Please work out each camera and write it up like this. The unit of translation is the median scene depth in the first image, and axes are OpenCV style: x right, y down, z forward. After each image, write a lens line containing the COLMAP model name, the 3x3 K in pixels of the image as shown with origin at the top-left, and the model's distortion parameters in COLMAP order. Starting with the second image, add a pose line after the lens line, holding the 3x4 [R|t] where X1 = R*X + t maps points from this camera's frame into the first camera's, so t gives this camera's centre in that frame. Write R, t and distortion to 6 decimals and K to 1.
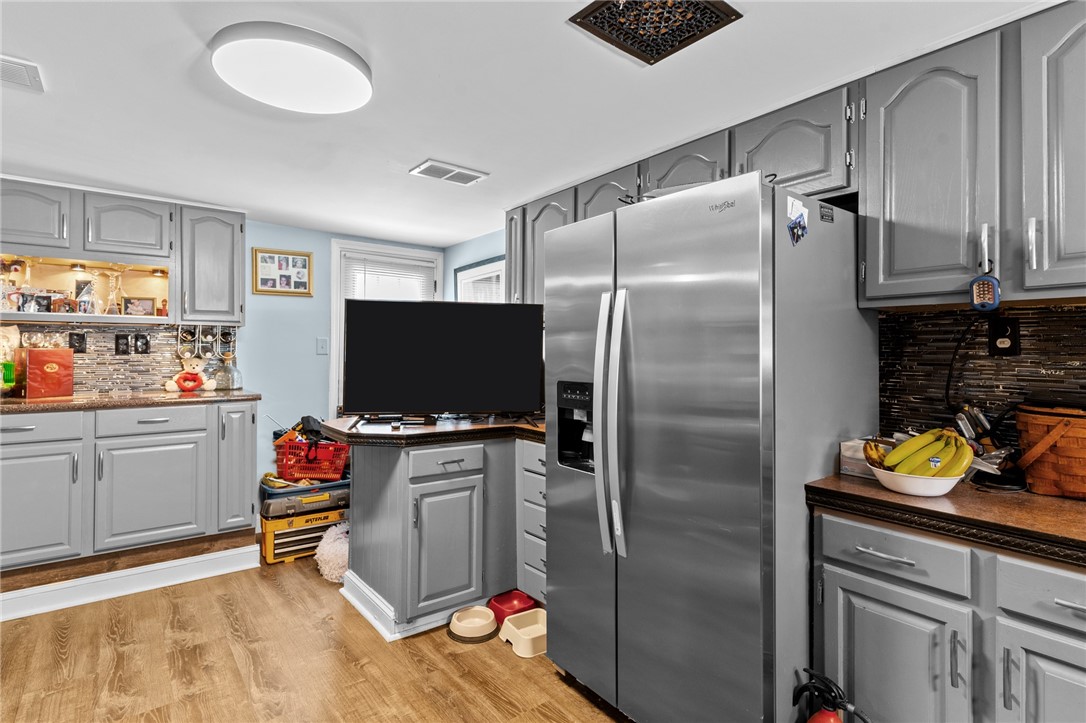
lens RADIAL K [[530.9, 0, 535.2], [0, 530.9, 347.4], [0, 0, 1]] dist [-0.000567, 0.001286]
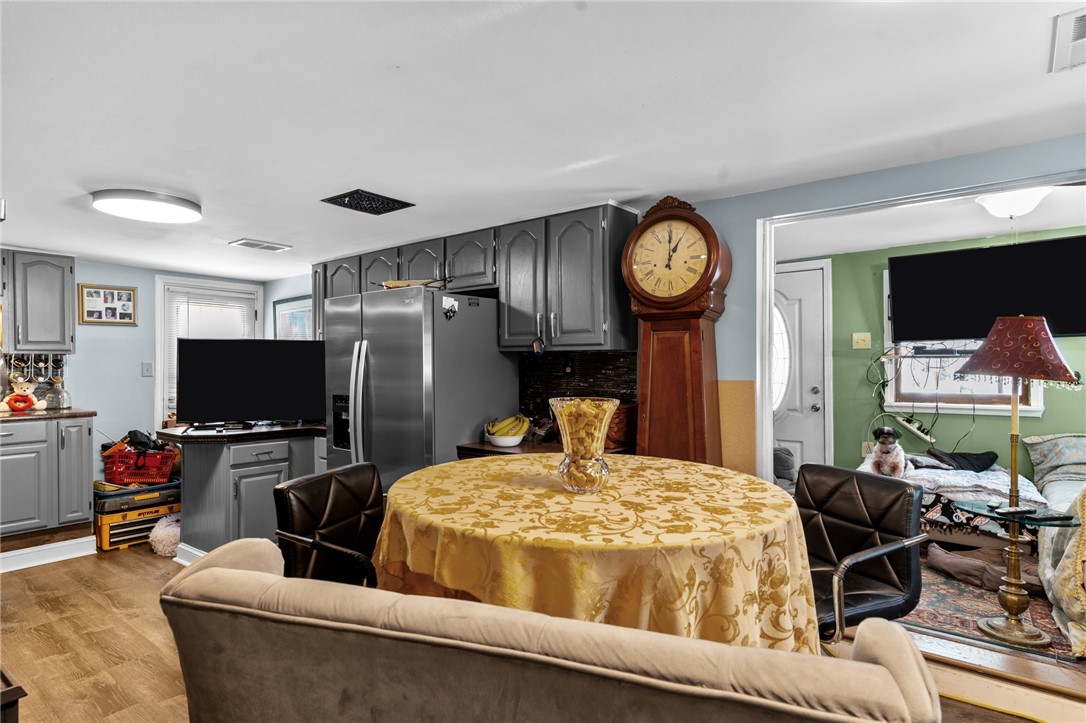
lens RADIAL K [[563.2, 0, 536.0], [0, 563.2, 362.2], [0, 0, 1]] dist [-0.006049, 0.000528]
pose [[0.966899, -0.007690, 0.255042, 0.135089], [0.006022, 0.999955, 0.007320, -0.028467], [-0.255087, -0.005542, 0.966902, -0.518360]]
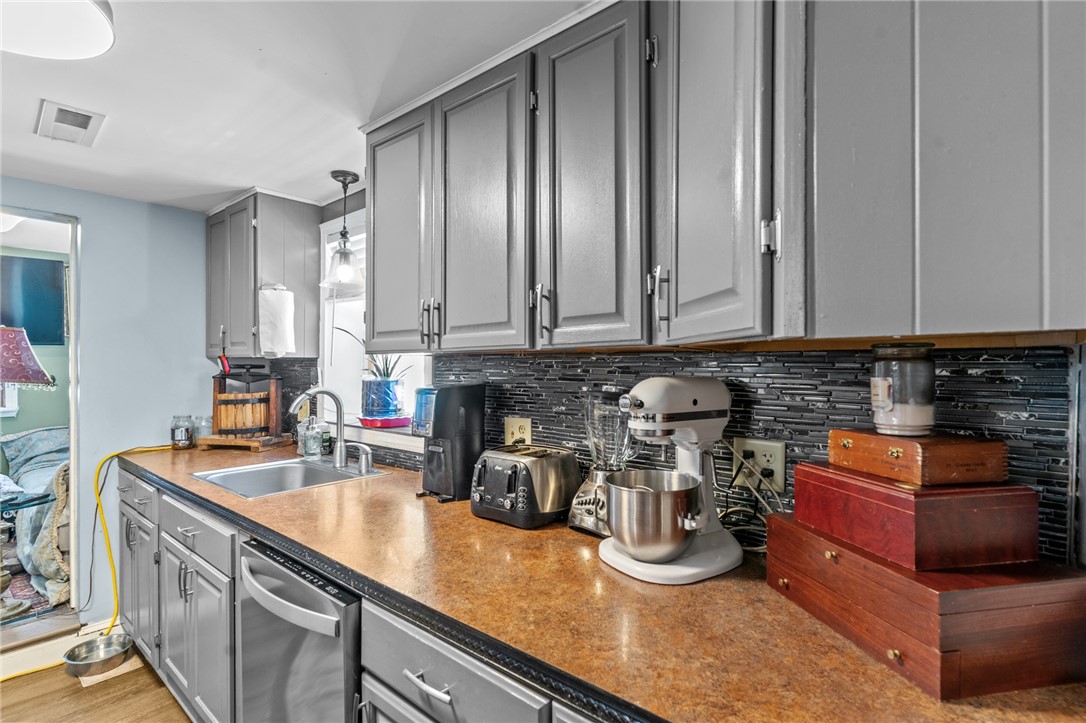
lens RADIAL K [[530.9, 0, 550.0], [0, 530.9, 365.2], [0, 0, 1]] dist [-0.000567, 0.001286]
pose [[-0.221598, -0.009870, 0.975088, -0.000997], [-0.007632, 0.999936, 0.008387, -0.035911], [-0.975108, -0.005583, -0.221659, -0.579979]]
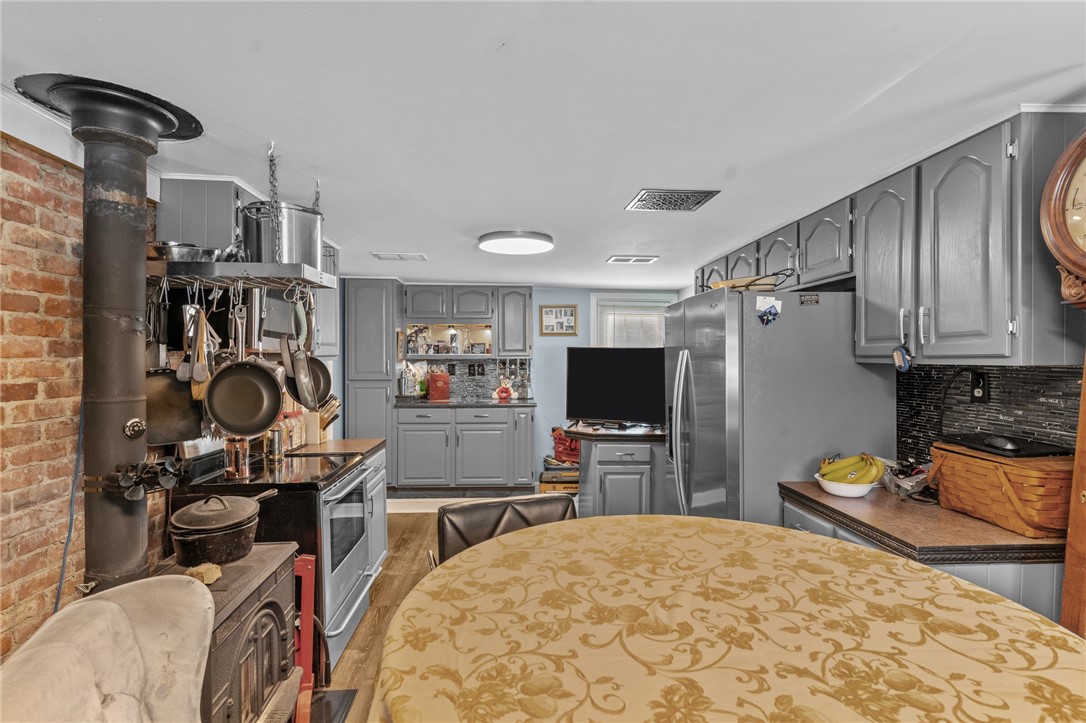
lens RADIAL K [[530.9, 0, 546.7], [0, 530.9, 362.6], [0, 0, 1]] dist [-0.000567, 0.001286]
pose [[0.834701, 0.002134, -0.550699, 0.397492], [0.005132, 0.999919, 0.011652, -0.053641], [0.550679, -0.012552, 0.834623, -0.317558]]
